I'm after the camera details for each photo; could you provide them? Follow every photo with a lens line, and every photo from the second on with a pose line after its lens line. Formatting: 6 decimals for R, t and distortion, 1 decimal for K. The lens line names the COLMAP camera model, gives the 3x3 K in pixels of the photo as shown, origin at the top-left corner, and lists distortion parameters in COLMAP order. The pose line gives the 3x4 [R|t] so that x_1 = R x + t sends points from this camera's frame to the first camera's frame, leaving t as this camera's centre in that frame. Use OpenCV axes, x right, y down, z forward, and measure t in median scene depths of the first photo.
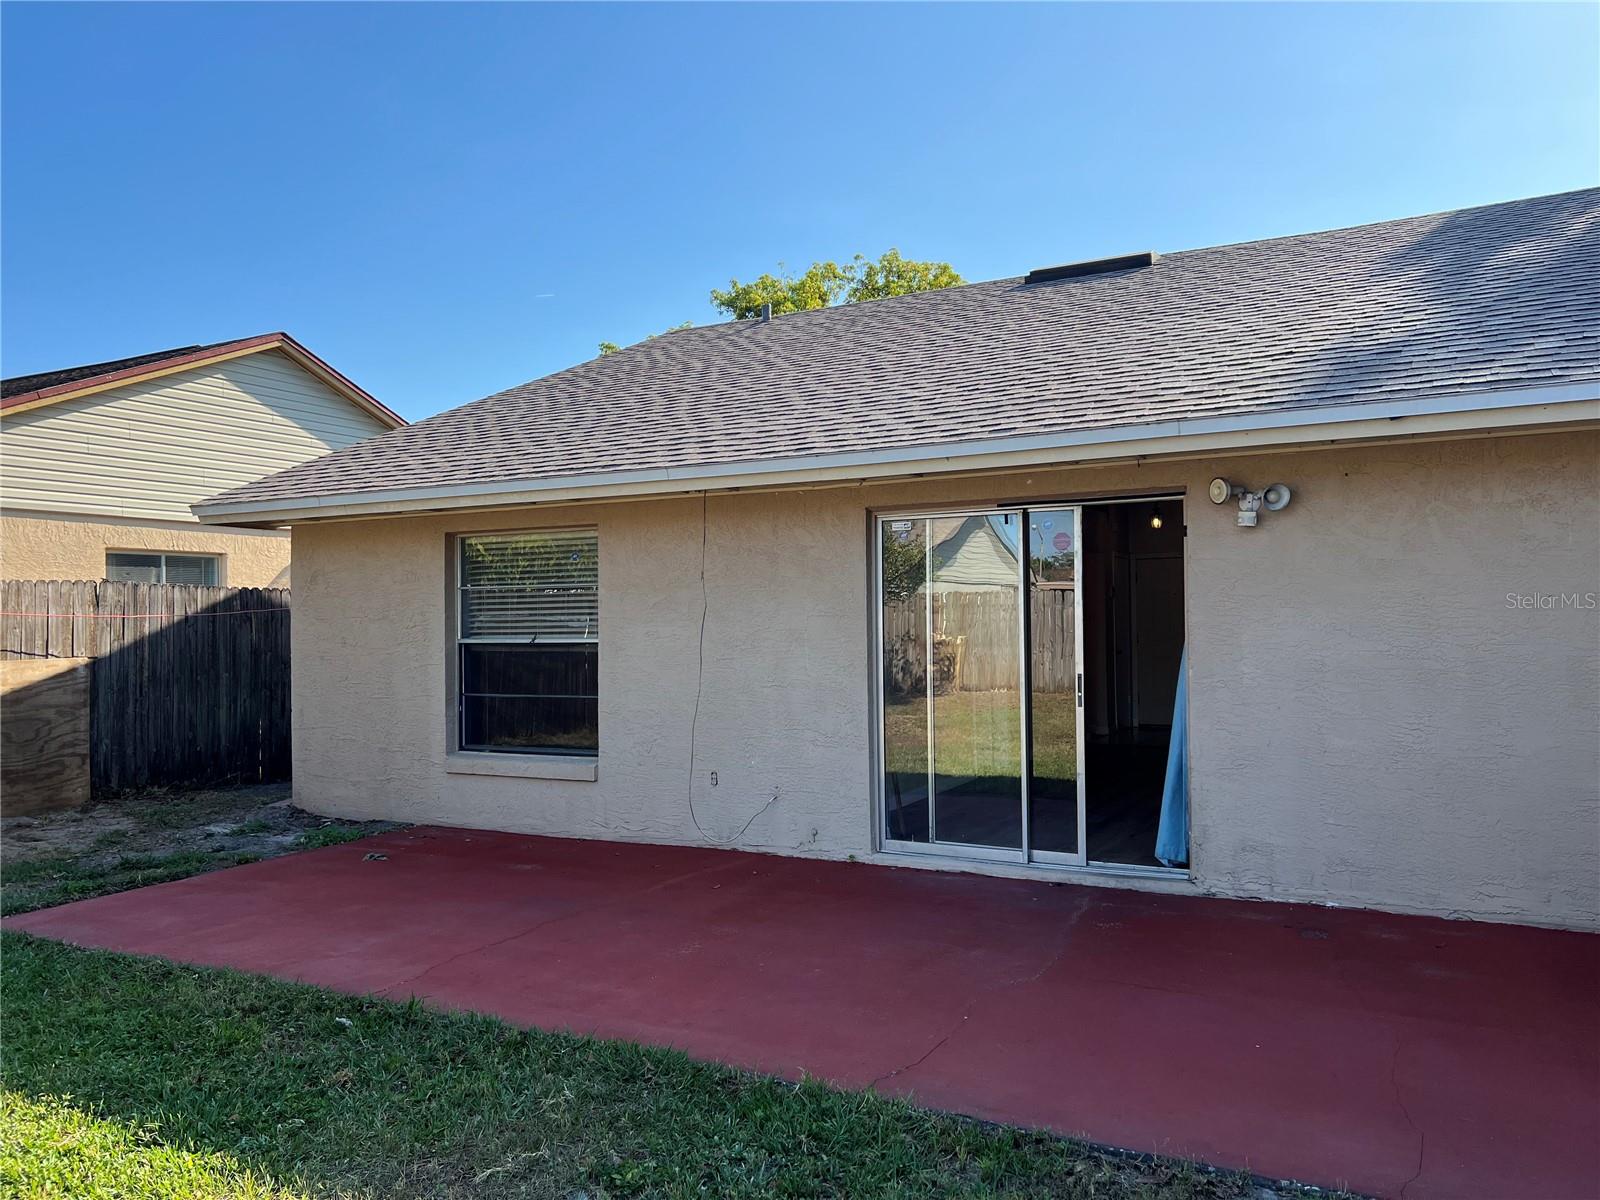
lens RADIAL K [[1228.6, 0, 801.9], [0, 1228.6, 610.3], [0, 0, 1]] dist [0.087027, -0.052687]
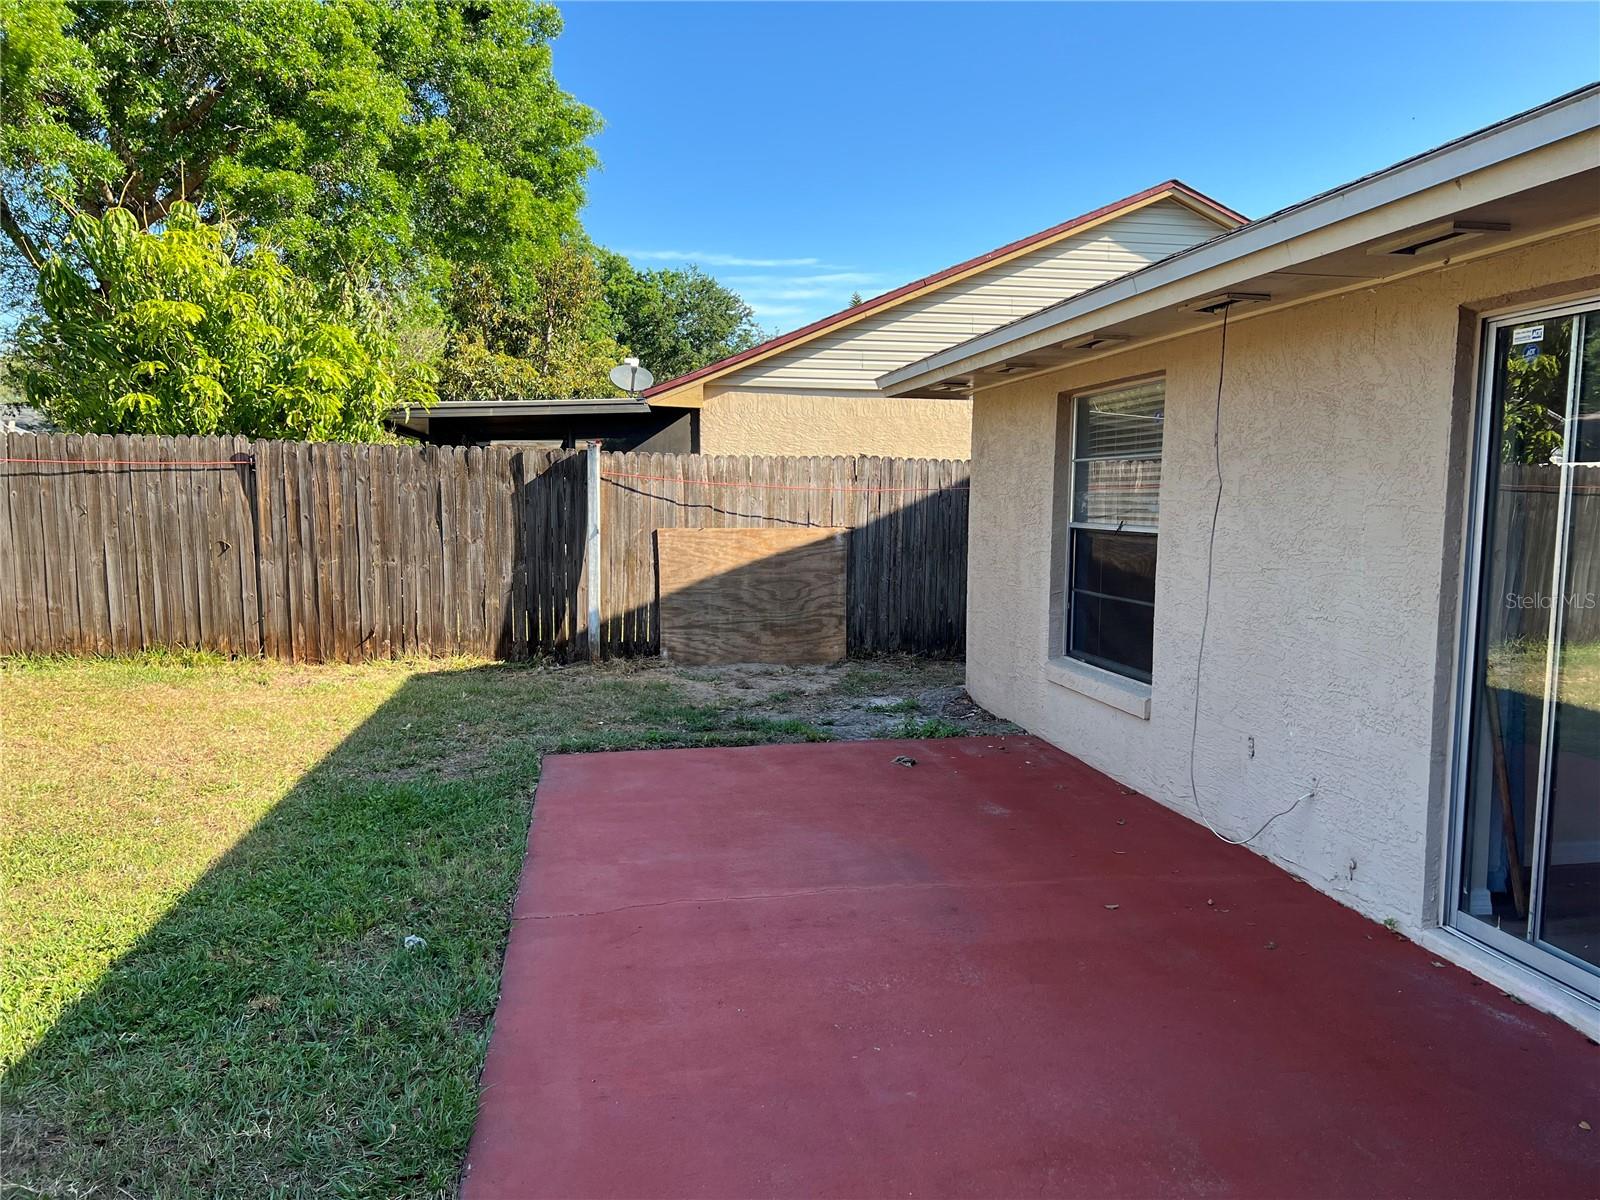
lens RADIAL K [[1203.5, 0, 802.1], [0, 1203.5, 610.5], [0, 0, 1]] dist [0.063574, -0.071851]
pose [[0.612390, 0.091280, -0.785268, 0.240598], [-0.006059, 0.993825, 0.110797, -0.006375], [0.790533, -0.063093, 0.609161, 0.344458]]
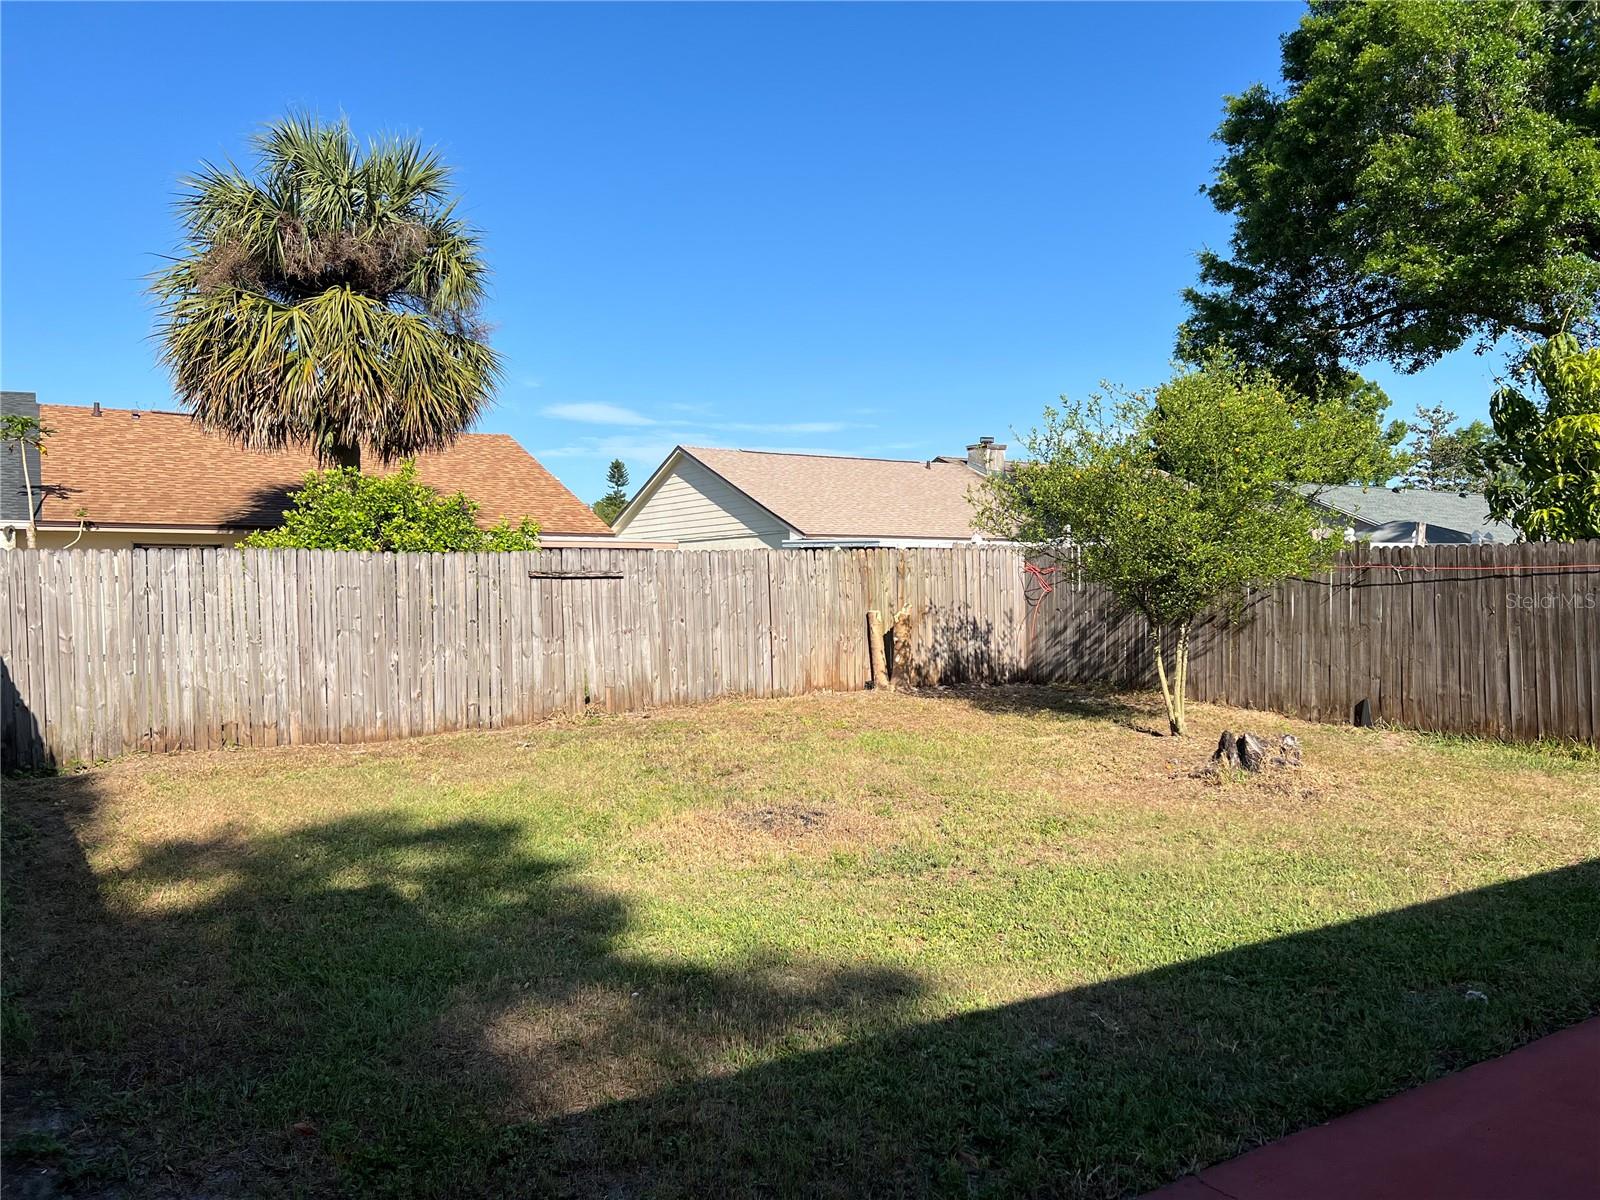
lens RADIAL K [[1205.4, 0, 811.6], [0, 1205.4, 619.0], [0, 0, 1]] dist [0.059432, -0.059546]
pose [[-0.502245, 0.035403, -0.864000, 0.380224], [0.022231, 0.999360, 0.028026, -0.011287], [0.864440, -0.005131, -0.502711, 0.509658]]
